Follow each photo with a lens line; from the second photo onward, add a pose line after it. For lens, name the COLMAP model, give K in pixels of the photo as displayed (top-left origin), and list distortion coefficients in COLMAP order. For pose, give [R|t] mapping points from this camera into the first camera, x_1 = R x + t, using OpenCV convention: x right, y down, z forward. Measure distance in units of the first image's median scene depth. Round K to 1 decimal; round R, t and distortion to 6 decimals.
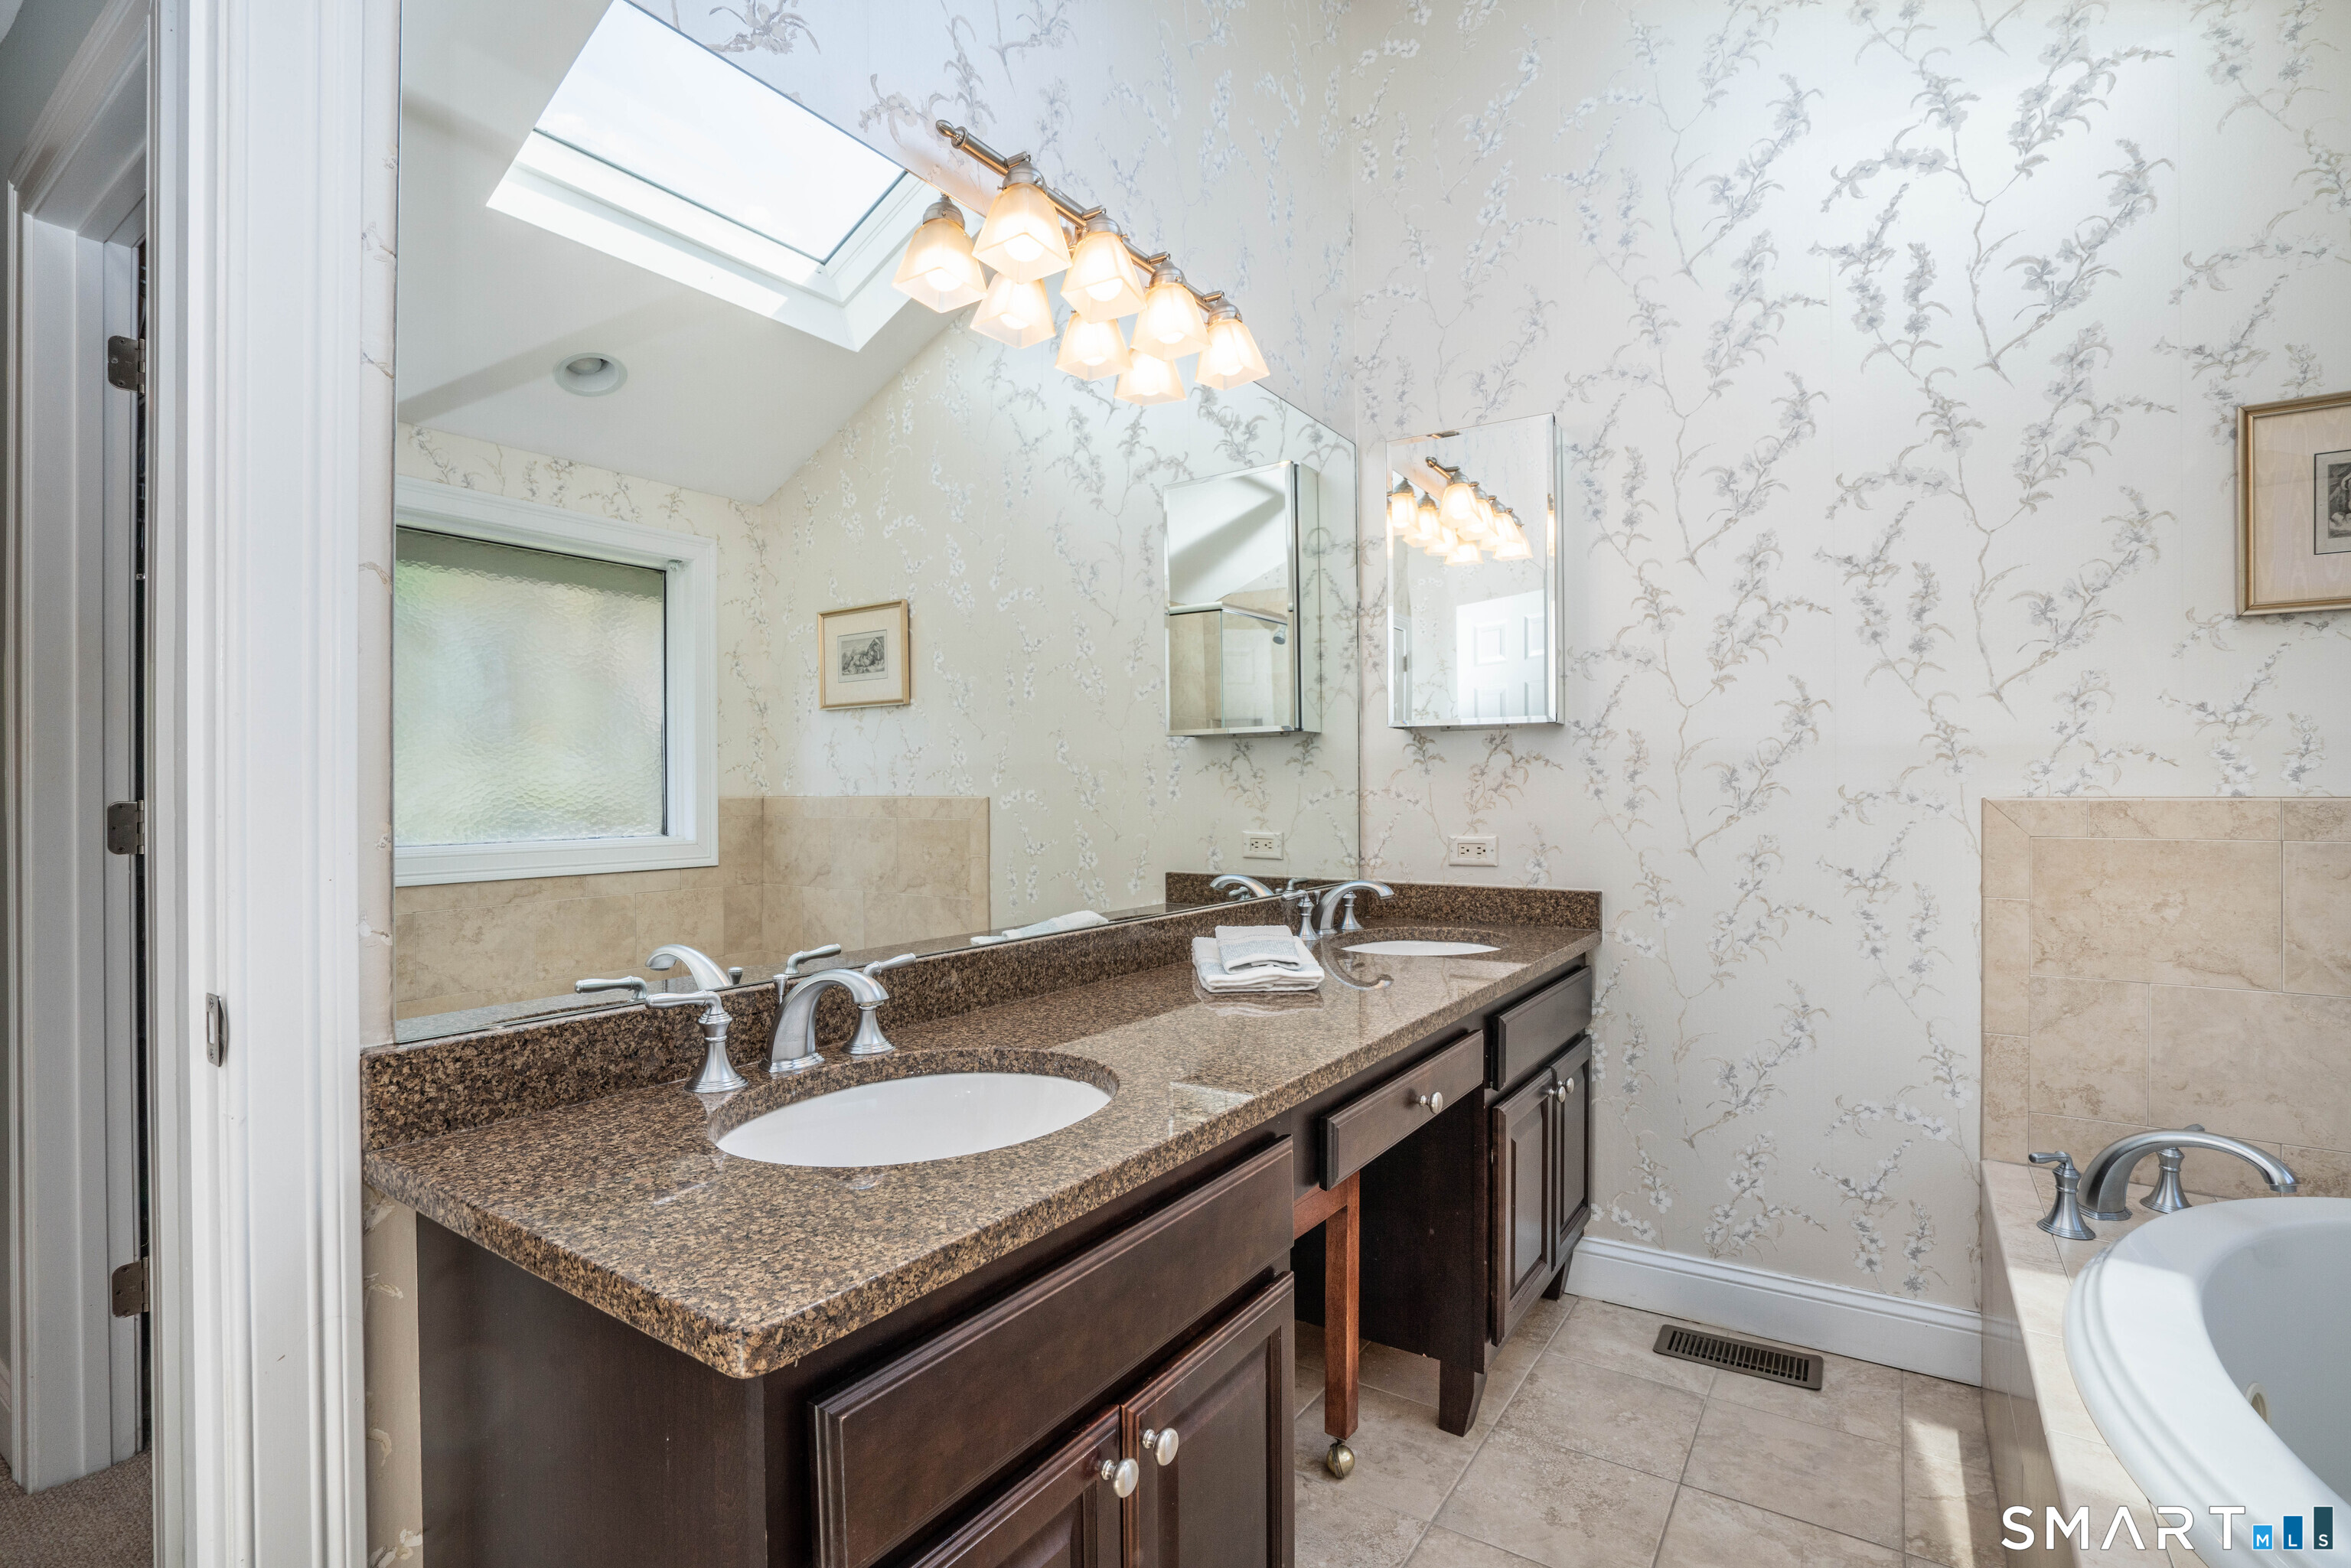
lens RADIAL K [[1063.7, 0, 1163.2], [0, 1063.7, 787.6], [0, 0, 1]] dist [-0.033630, 0.005144]
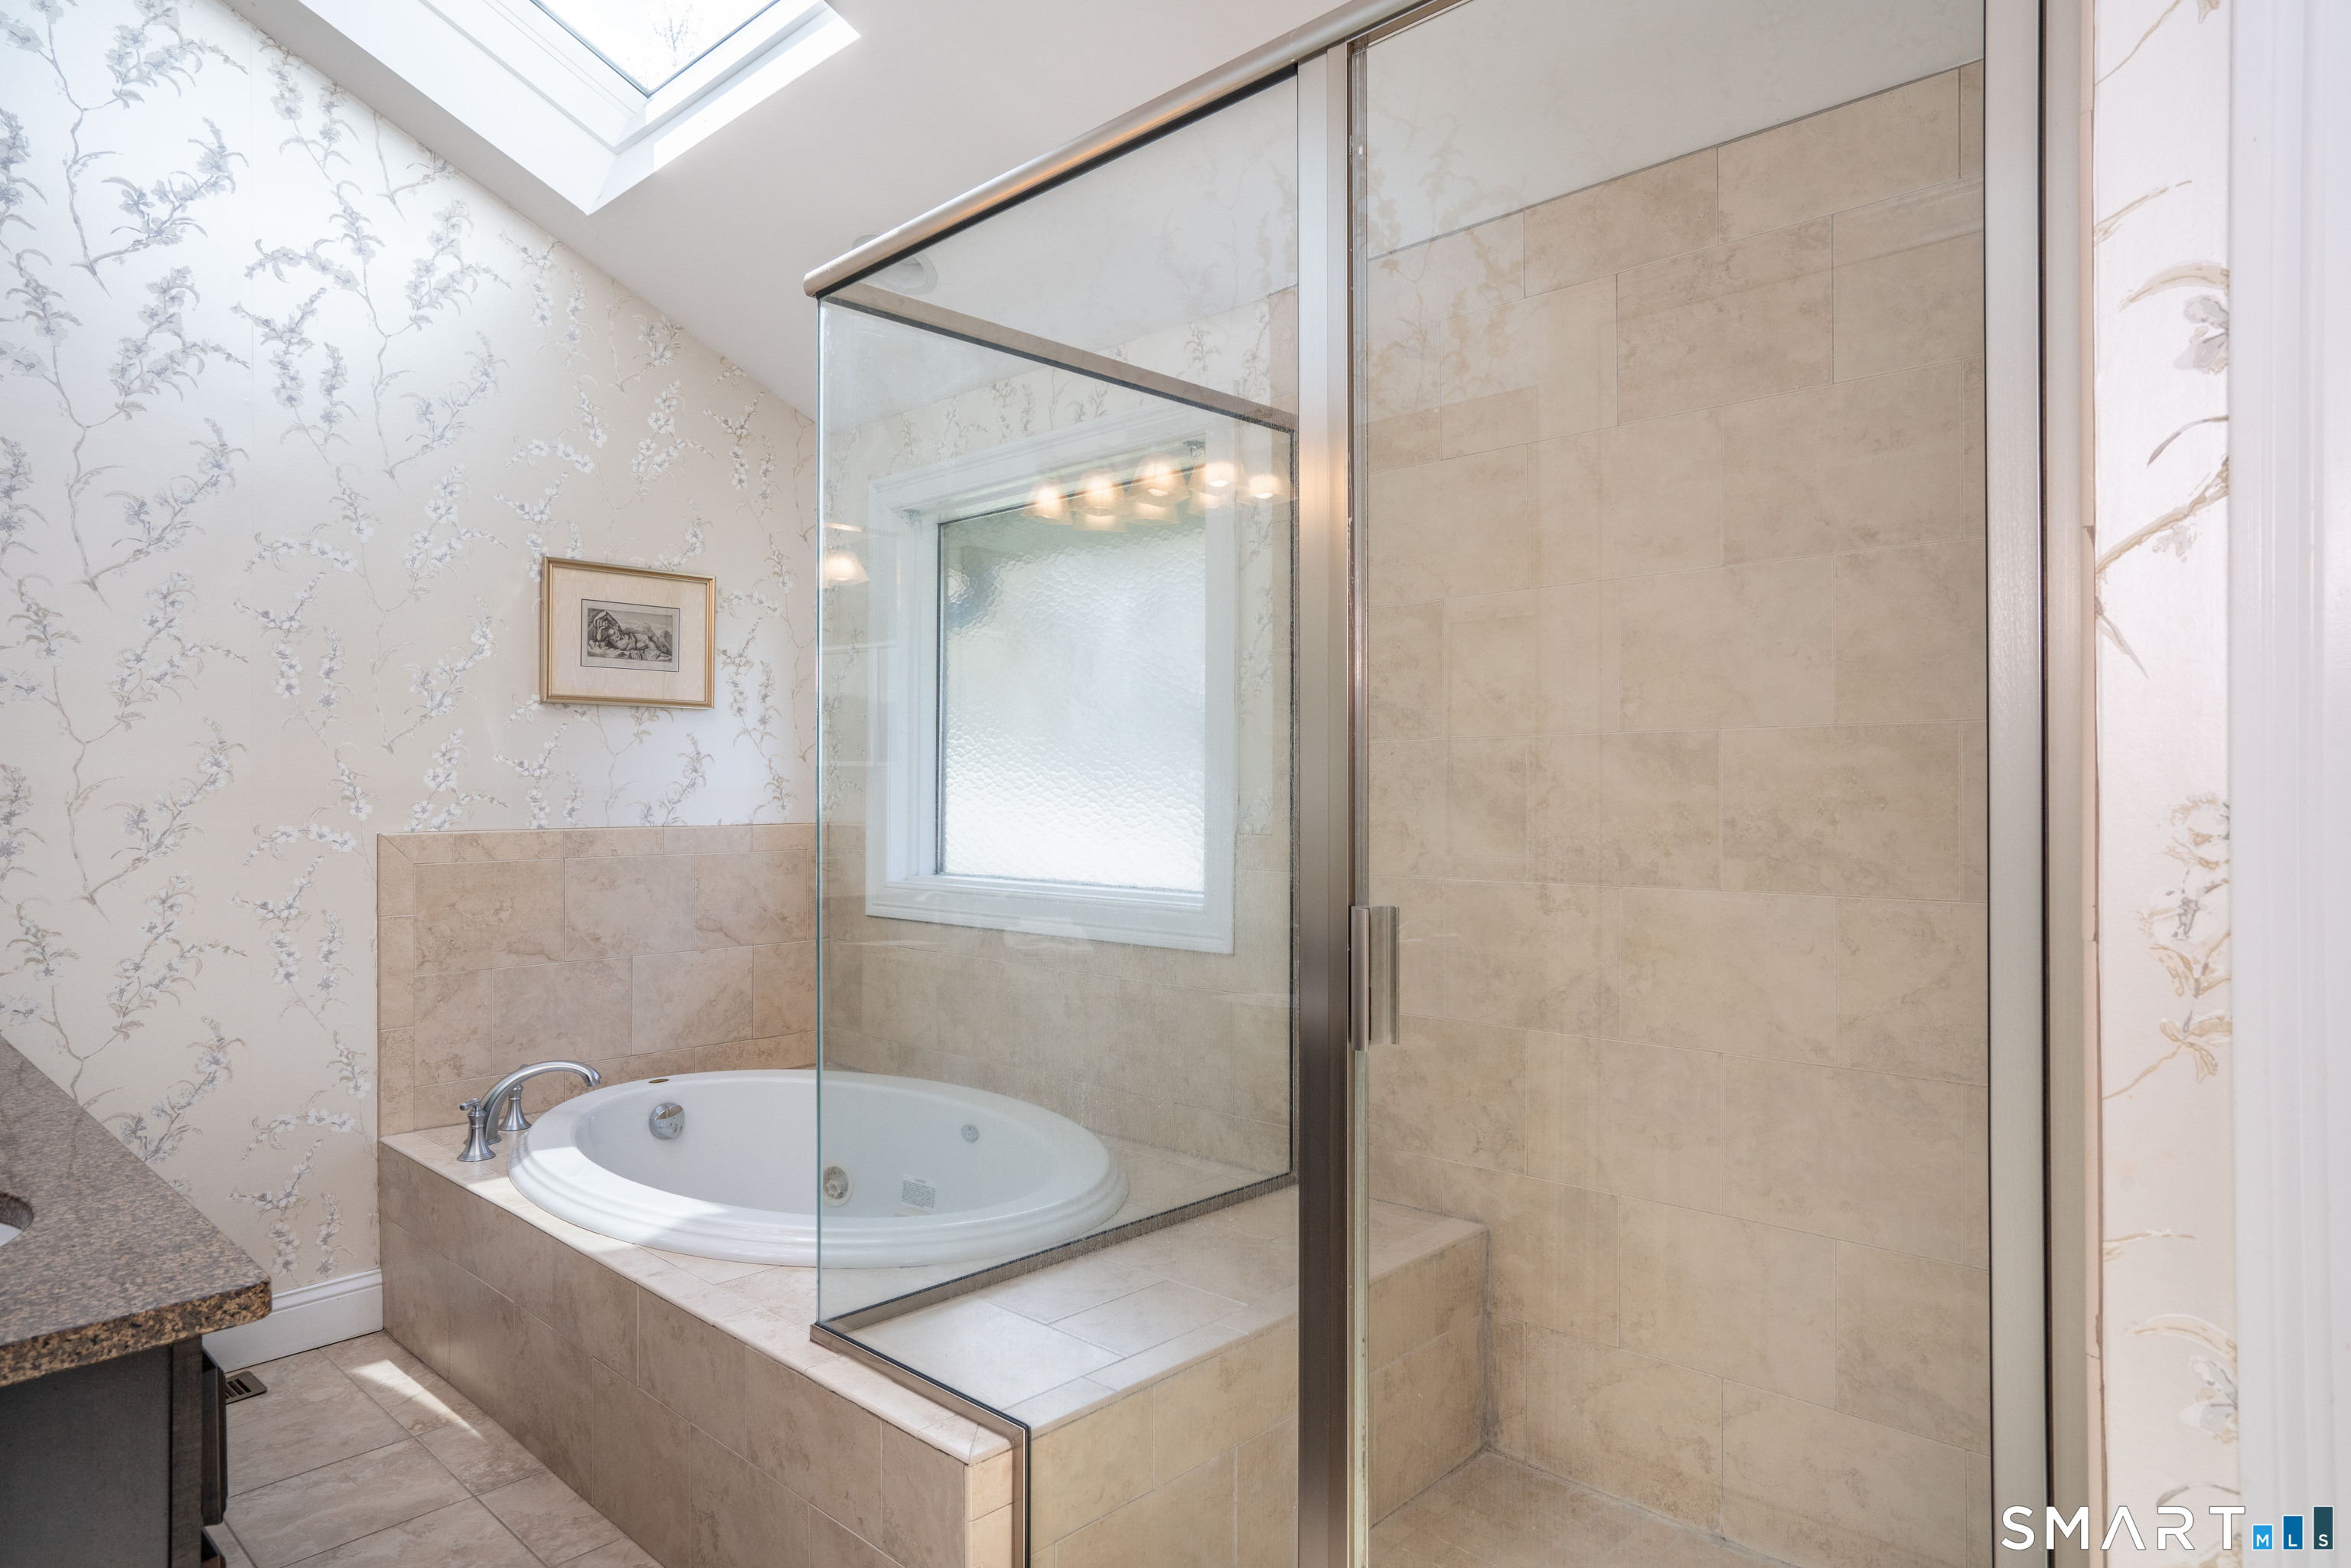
lens RADIAL K [[1395.6, 0, 1173.5], [0, 1395.6, 782.7], [0, 0, 1]] dist [0.000465, 0.003613]
pose [[0.169153, 0.004536, 0.985579, -0.647059], [0.001160, 0.999988, -0.004801, -0.040462], [-0.985589, 0.001955, 0.169146, -0.169778]]
